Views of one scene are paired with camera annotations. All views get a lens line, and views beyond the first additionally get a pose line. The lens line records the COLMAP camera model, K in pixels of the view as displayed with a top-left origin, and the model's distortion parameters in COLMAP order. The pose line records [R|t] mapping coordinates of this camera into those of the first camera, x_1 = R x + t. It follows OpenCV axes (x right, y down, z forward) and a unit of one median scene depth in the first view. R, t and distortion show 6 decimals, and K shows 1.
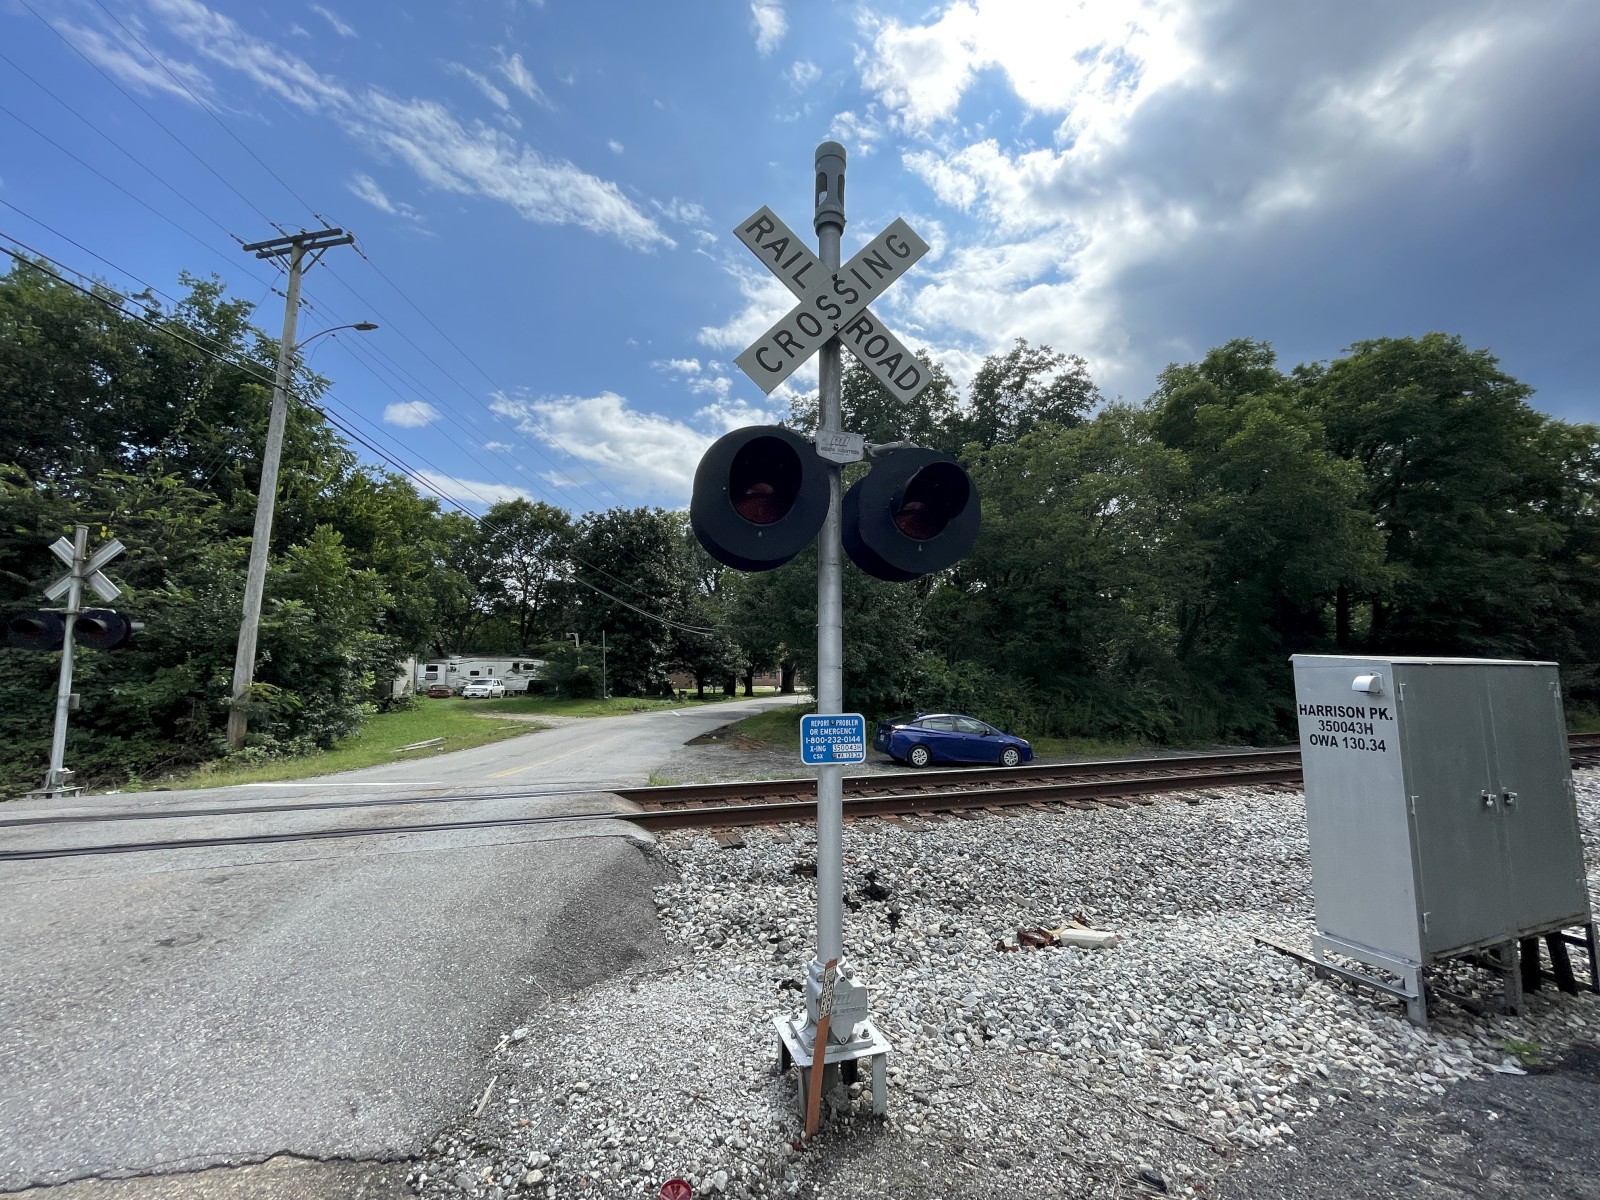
lens RADIAL K [[647.5, 0, 807.3], [0, 647.5, 599.8], [0, 0, 1]] dist [0.000018, -0.000431]
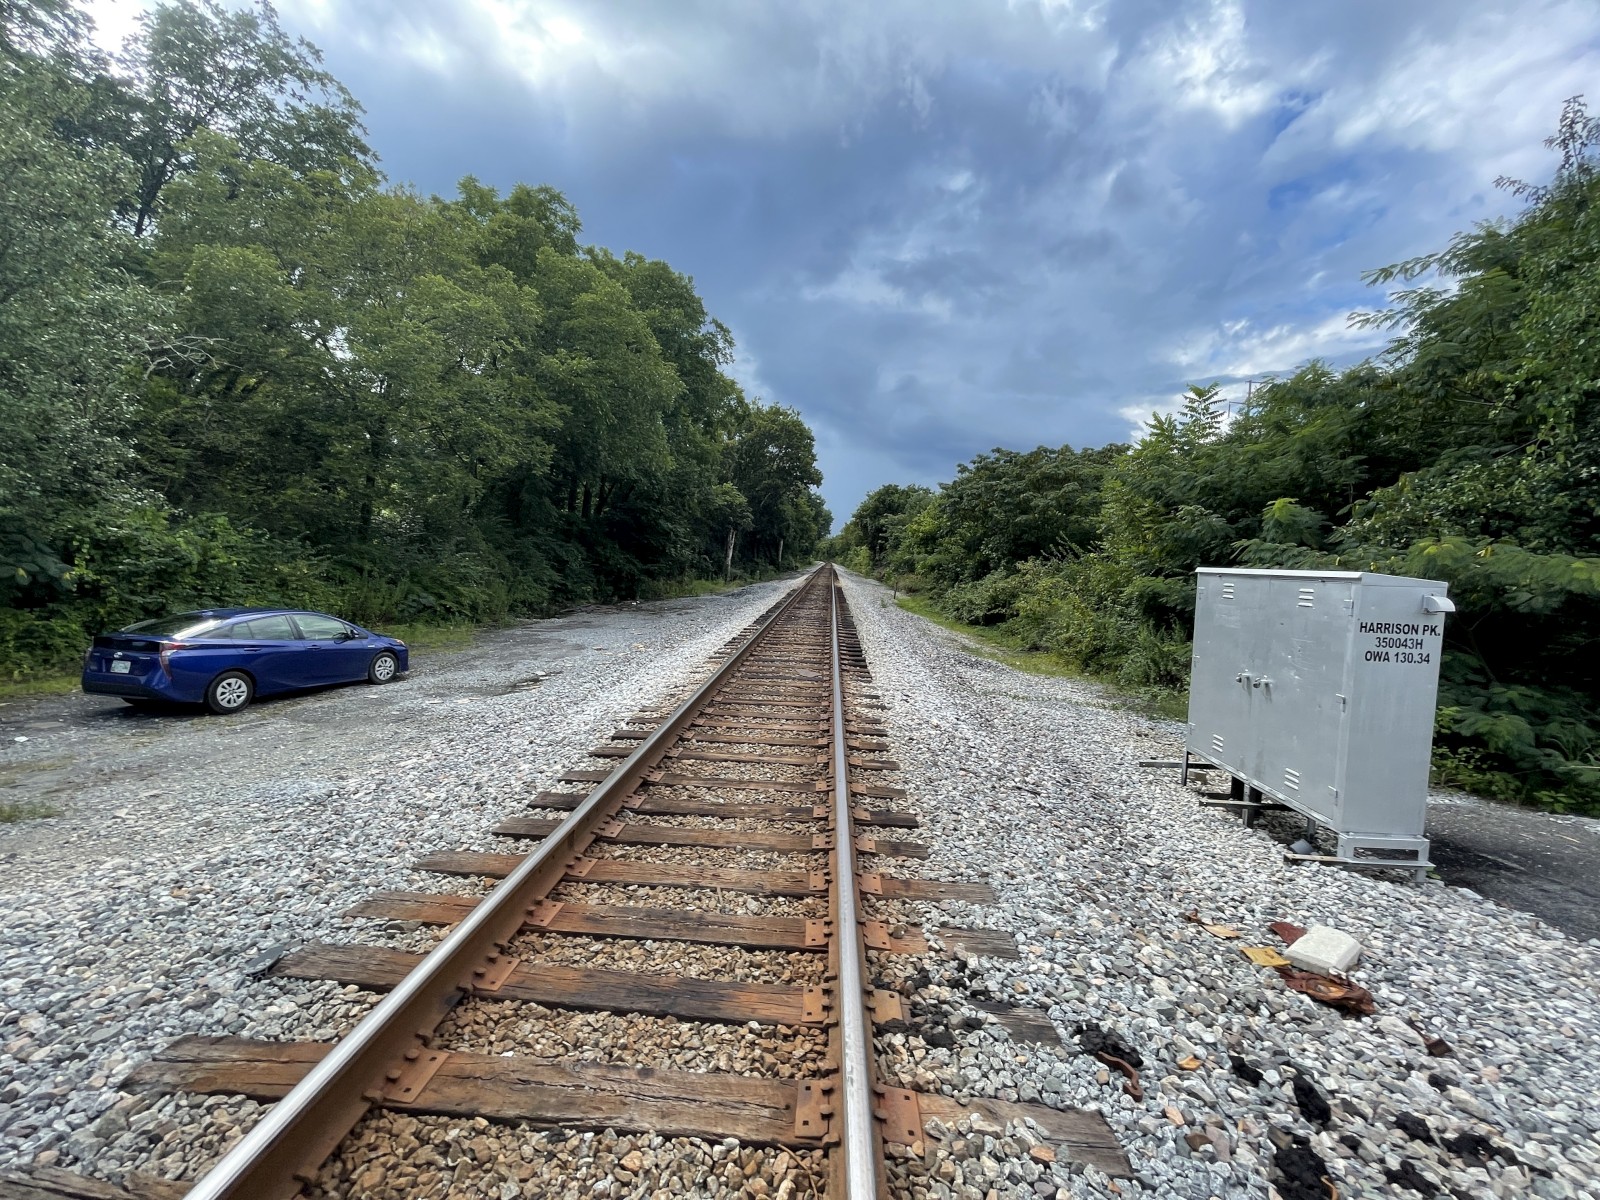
lens RADIAL K [[647.5, 0, 807.3], [0, 647.5, 599.8], [0, 0, 1]] dist [0.000018, -0.000431]
pose [[0.394185, -0.048532, 0.917749, -0.396821], [-0.143456, 0.983115, 0.113605, 0.113024], [-0.907766, -0.176438, 0.380567, 1.151641]]
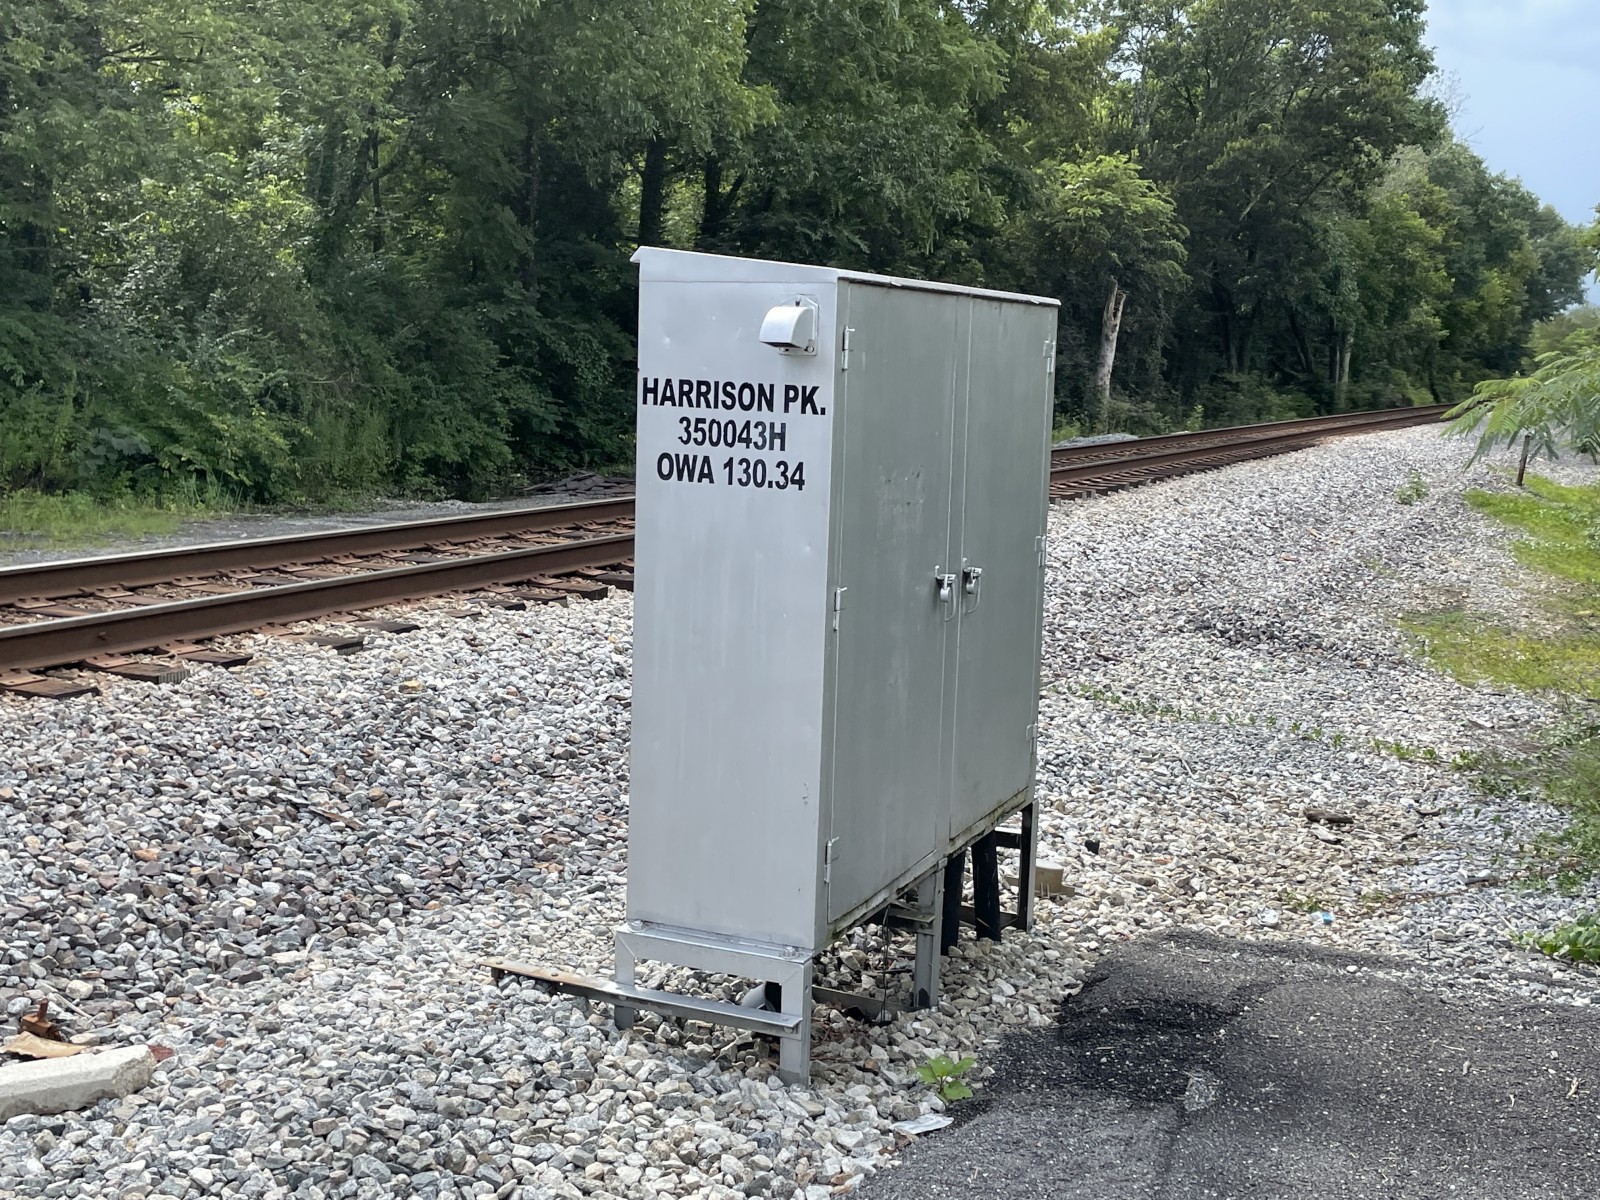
lens RADIAL K [[1830.1, 0, 808.4], [0, 1830.1, 570.7], [0, 0, 1]] dist [0.111648, -0.171275]
pose [[0.705800, -0.060724, 0.705804, 0.043679], [-0.116091, 0.972936, 0.199797, 0.036170], [-0.698835, -0.222954, 0.679648, 0.135682]]
